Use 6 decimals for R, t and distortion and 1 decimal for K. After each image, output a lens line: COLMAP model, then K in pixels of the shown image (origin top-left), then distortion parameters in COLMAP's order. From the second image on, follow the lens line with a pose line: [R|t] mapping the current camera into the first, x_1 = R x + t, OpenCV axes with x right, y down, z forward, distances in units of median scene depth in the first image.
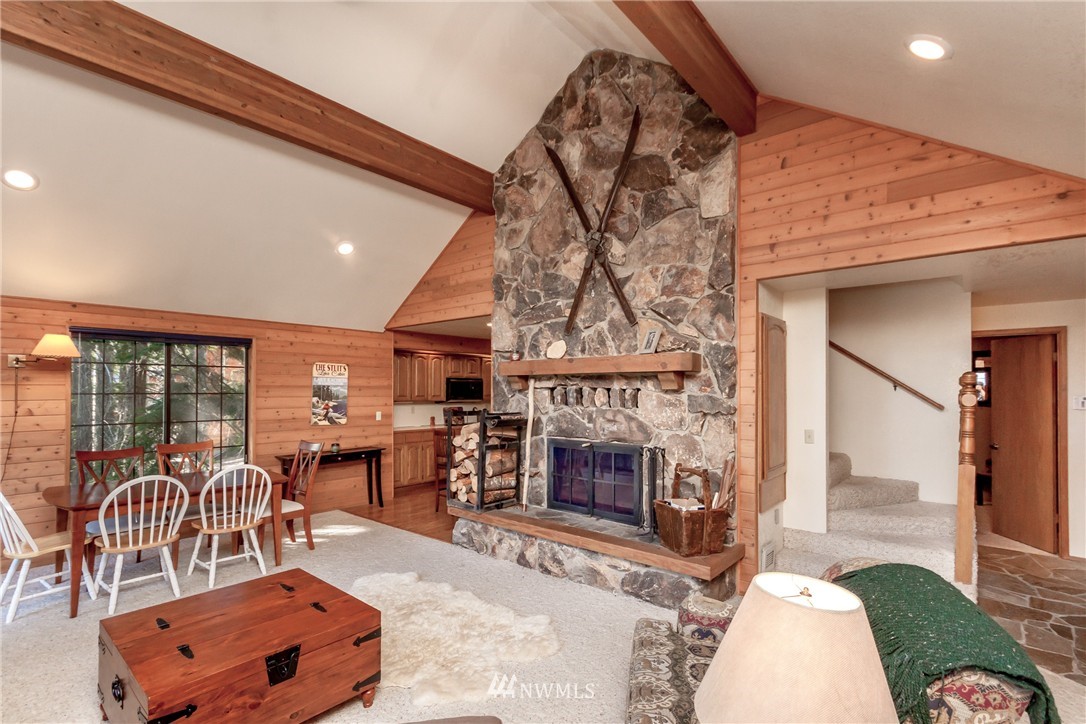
lens RADIAL K [[506.4, 0, 543.2], [0, 506.4, 382.5], [0, 0, 1]] dist [0.001576, 0.000319]
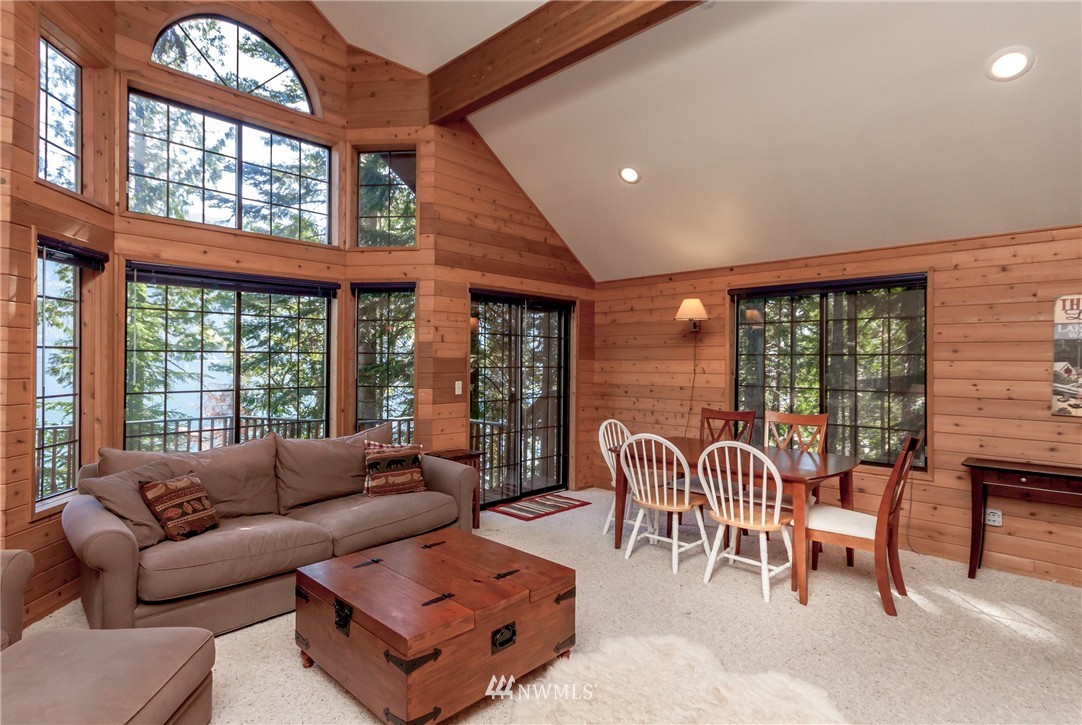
lens RADIAL K [[556.4, 0, 517.0], [0, 556.4, 357.7], [0, 0, 1]] dist [-0.001661, 0.008098]
pose [[-0.080393, -0.005872, -0.996746, 0.217798], [0.006306, 0.999960, -0.006399, 0.030716], [0.996743, -0.006800, -0.080352, 0.595305]]
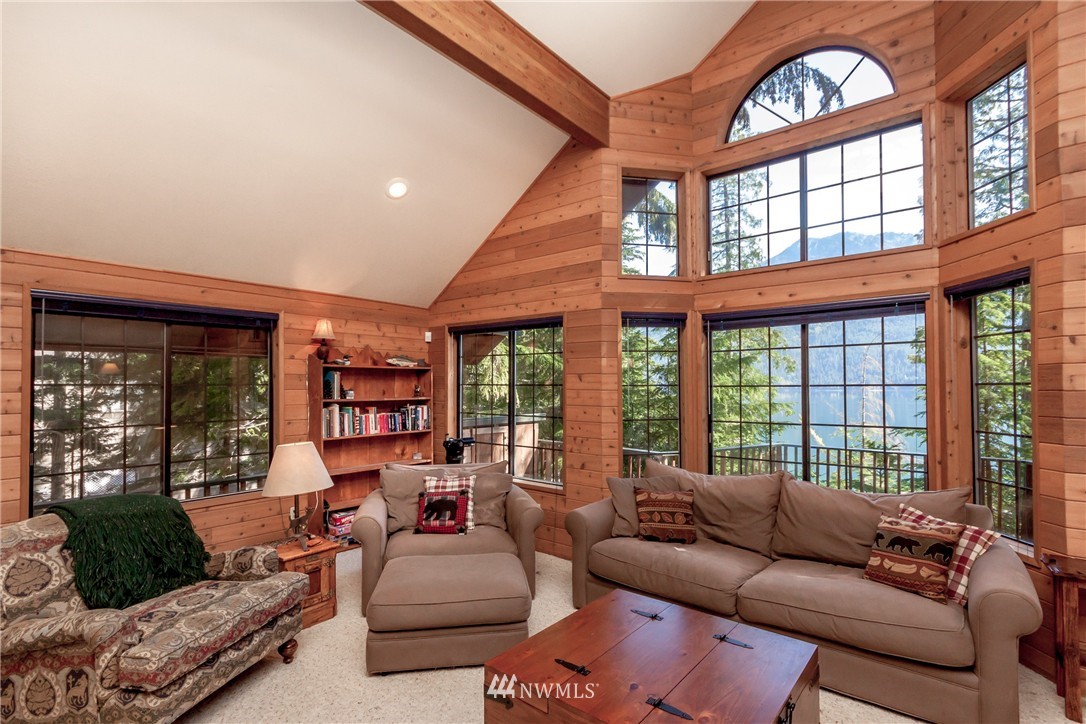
lens RADIAL K [[506.4, 0, 543.2], [0, 506.4, 382.5], [0, 0, 1]] dist [0.001576, 0.000319]
pose [[-0.999810, 0.001279, -0.019437, -0.188171], [0.001790, 0.999653, -0.026292, 0.028221], [0.019397, -0.026322, -0.999465, 0.854158]]
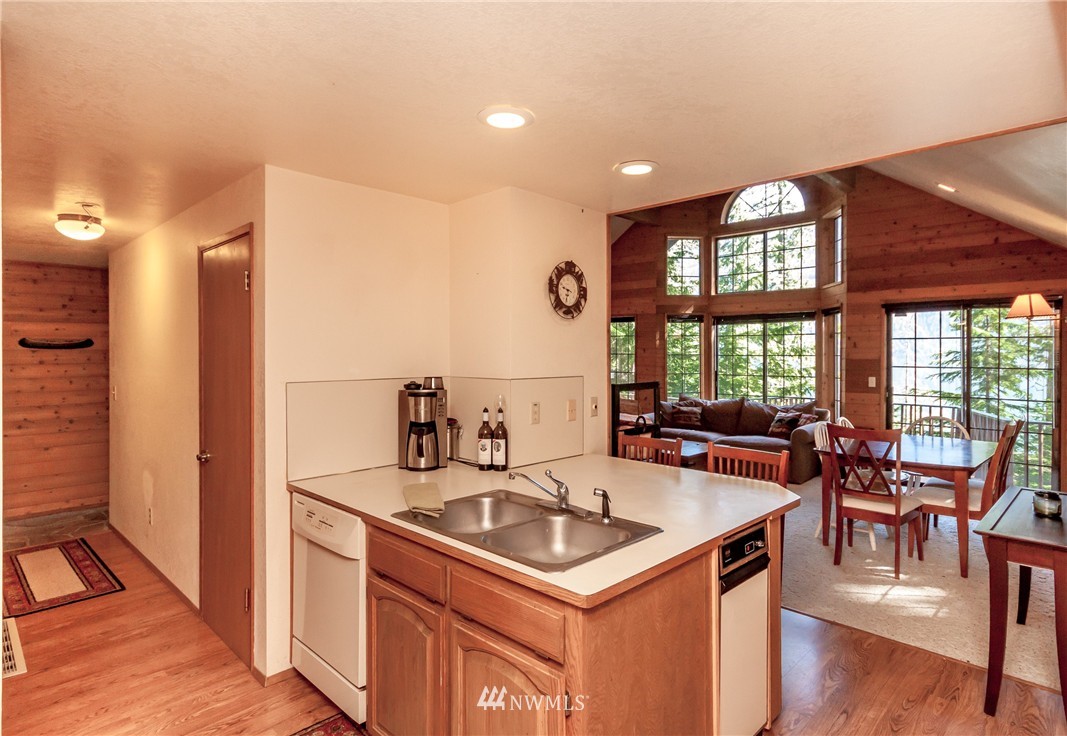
lens RADIAL K [[583.2, 0, 532.9], [0, 583.2, 355.8], [0, 0, 1]] dist [0.001502, 0.000291]
pose [[-0.996325, -0.001276, 0.085640, -0.079918], [-0.001836, 0.999977, -0.006461, 0.026705], [-0.085630, -0.006595, -0.996305, 1.818896]]
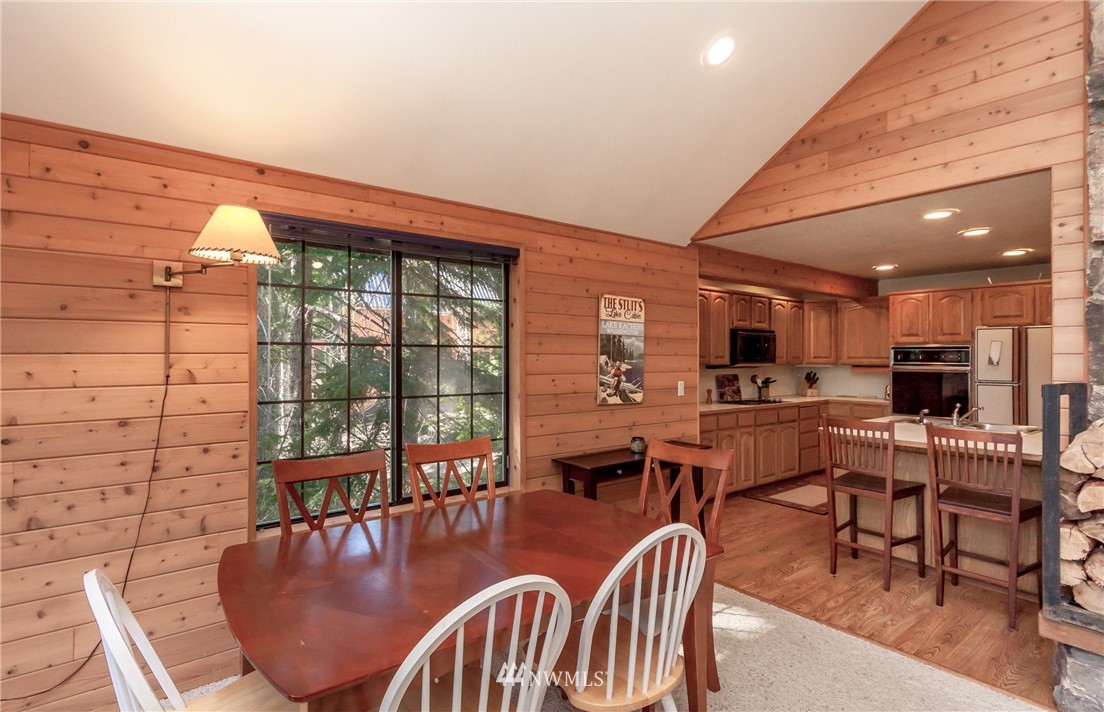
lens RADIAL K [[541.6, 0, 529.7], [0, 541.6, 351.5], [0, 0, 1]] dist [0.004505, 0.000611]
pose [[0.975177, 0.000246, -0.221425, -0.488663], [0.000906, 0.999987, 0.005101, 0.026885], [0.221423, -0.005175, 0.975164, 0.476212]]
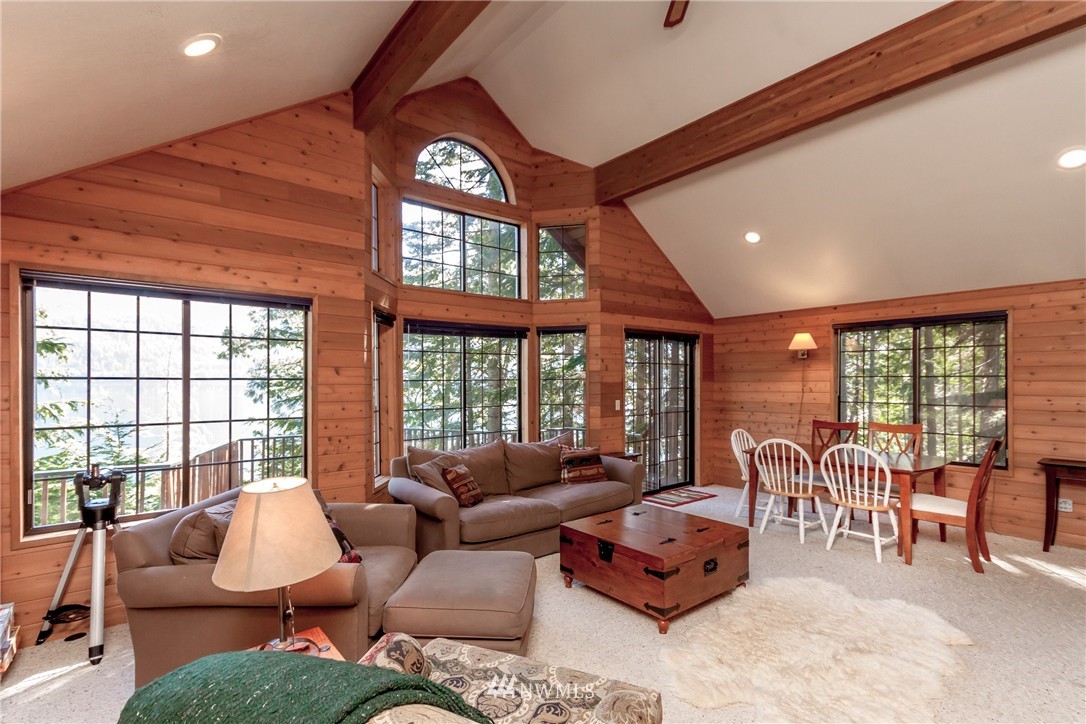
lens RADIAL K [[506.4, 0, 543.2], [0, 506.4, 382.5], [0, 0, 1]] dist [0.001576, 0.000319]
pose [[-0.184157, 0.006384, -0.982876, 0.426566], [0.017295, 0.999845, 0.003253, 0.018183], [0.982745, -0.016399, -0.184239, 0.462622]]
